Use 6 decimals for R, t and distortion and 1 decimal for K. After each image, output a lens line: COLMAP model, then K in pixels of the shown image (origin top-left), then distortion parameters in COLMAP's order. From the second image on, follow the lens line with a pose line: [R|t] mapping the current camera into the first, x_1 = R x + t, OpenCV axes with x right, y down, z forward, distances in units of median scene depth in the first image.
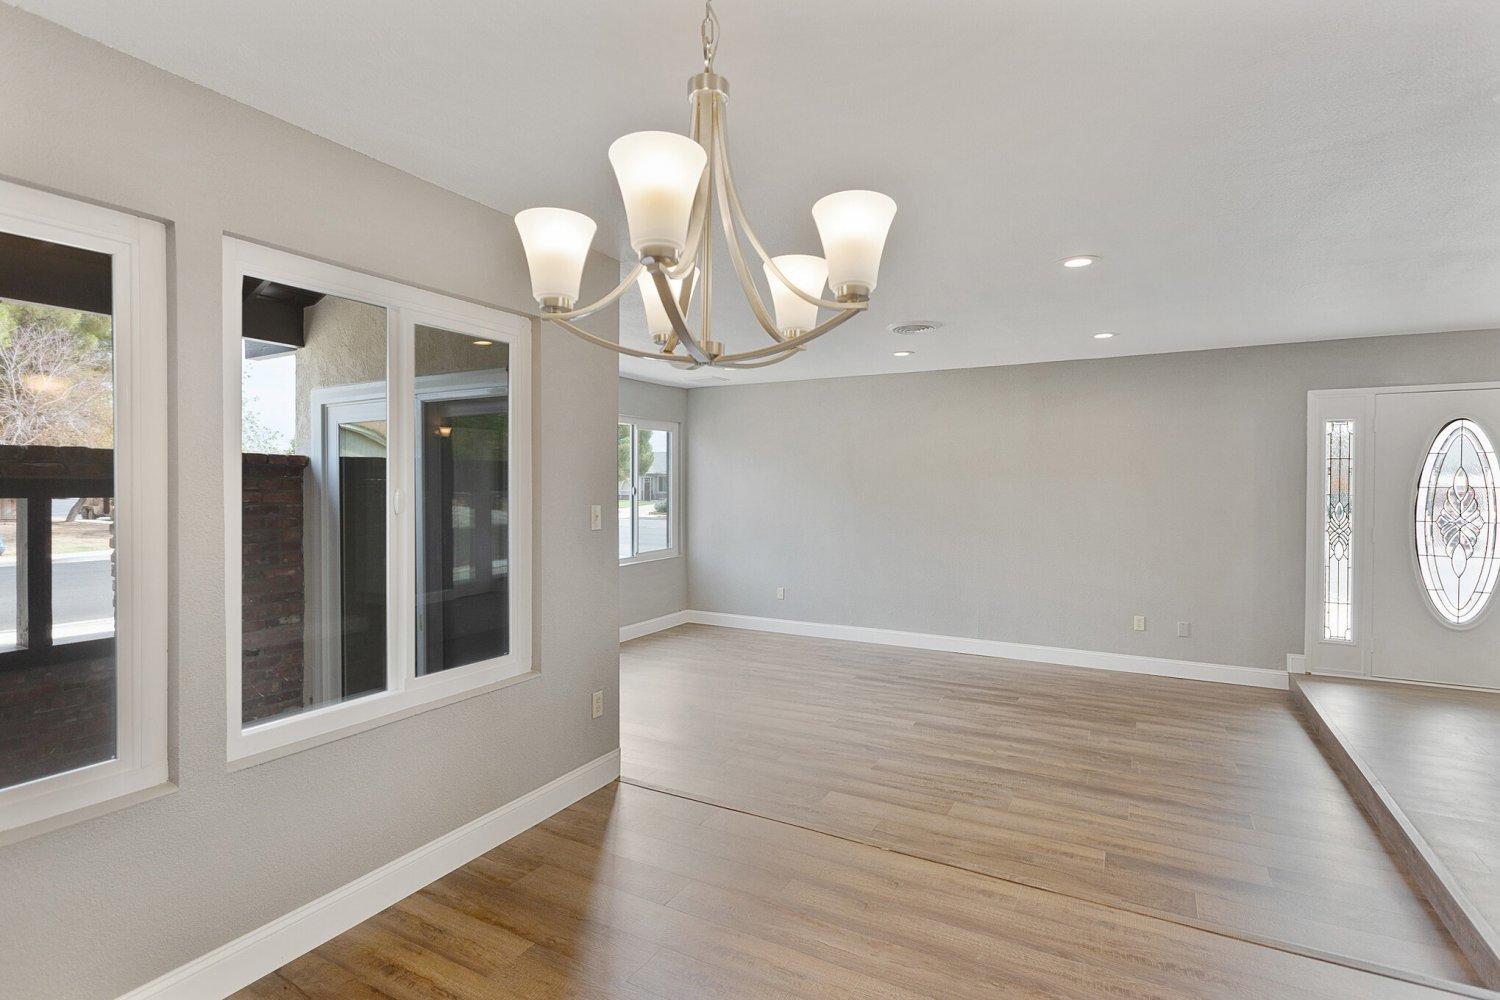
lens RADIAL K [[643.7, 0, 838.0], [0, 643.7, 488.8], [0, 0, 1]] dist [0.001669, -0.000114]
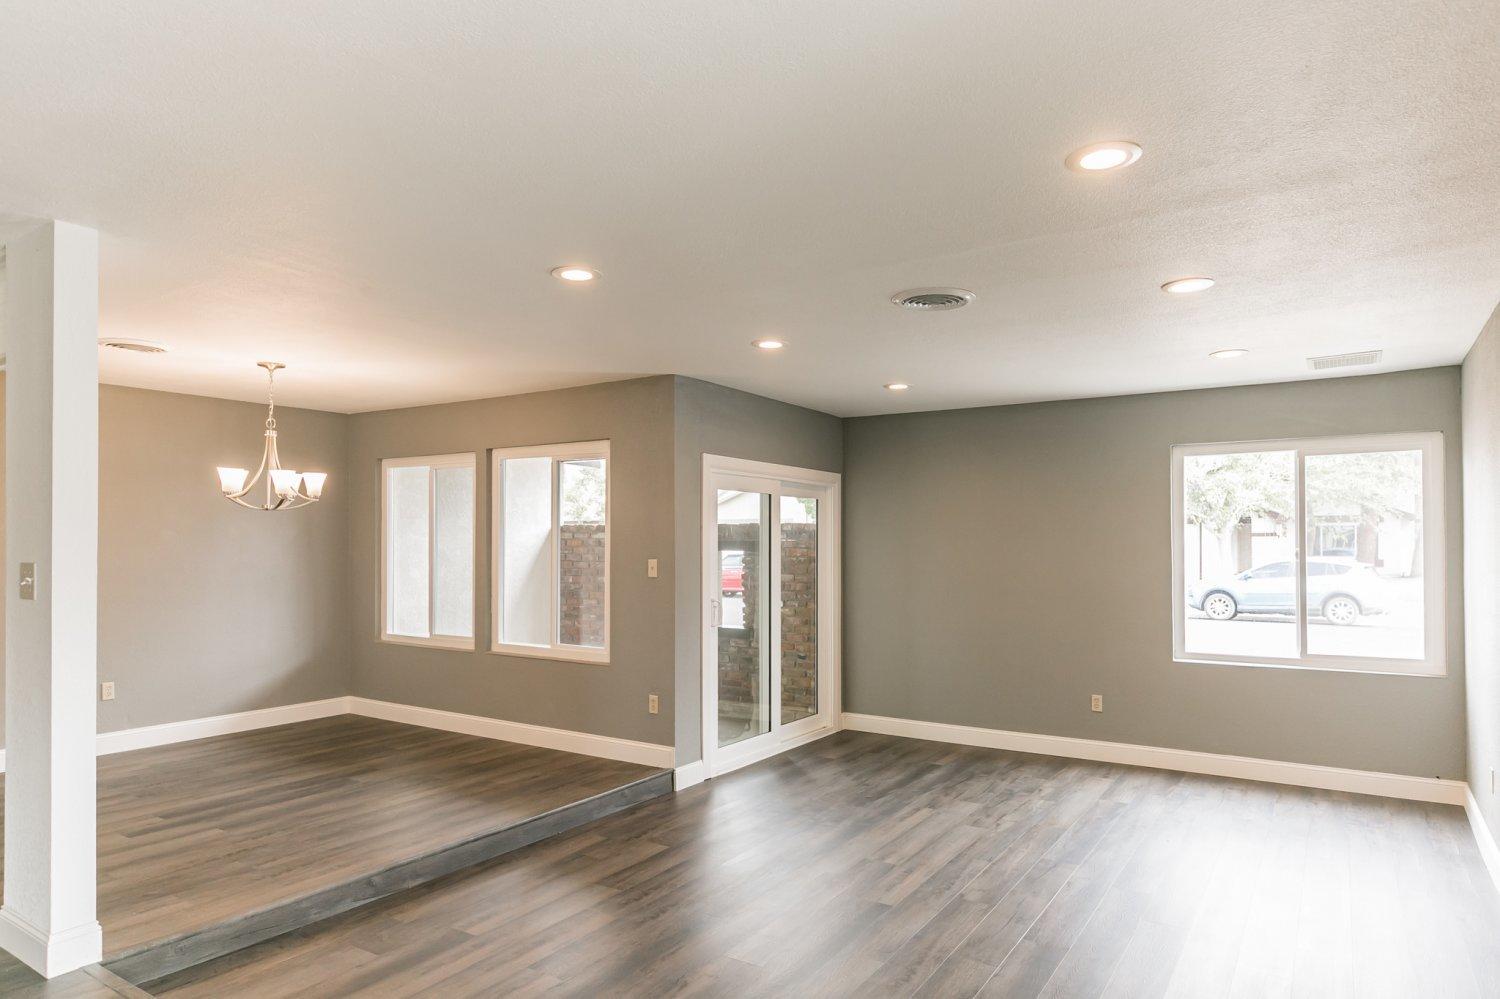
lens RADIAL K [[881.6, 0, 748.9], [0, 881.6, 531.4], [0, 0, 1]] dist [-0.004299, -0.002137]
pose [[-0.053020, -0.011899, -0.998523, 1.498233], [-0.009073, 0.999893, -0.011433, -0.014129], [0.998552, 0.008453, -0.053122, 1.299796]]
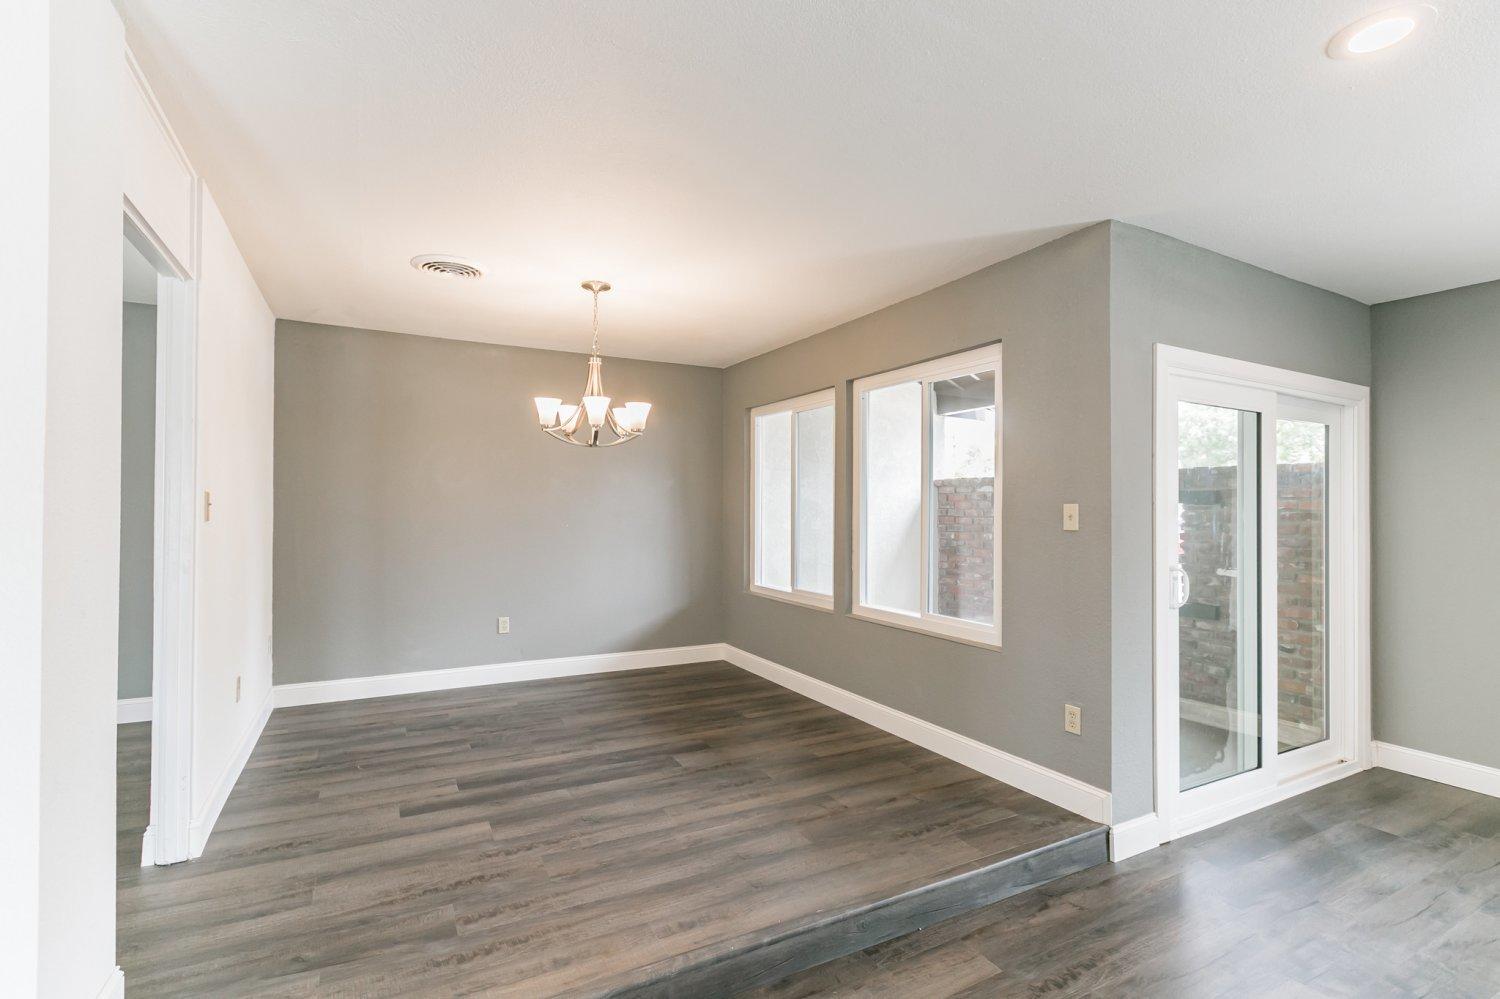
lens RADIAL K [[630.8, 0, 715.8], [0, 630.8, 514.9], [0, 0, 1]] dist [0.000433, 0.000099]
pose [[-0.582479, 0.002992, -0.812840, 0.659883], [-0.008327, 0.999919, 0.009647, 0.037591], [0.812803, 0.012388, -0.582406, 1.106851]]
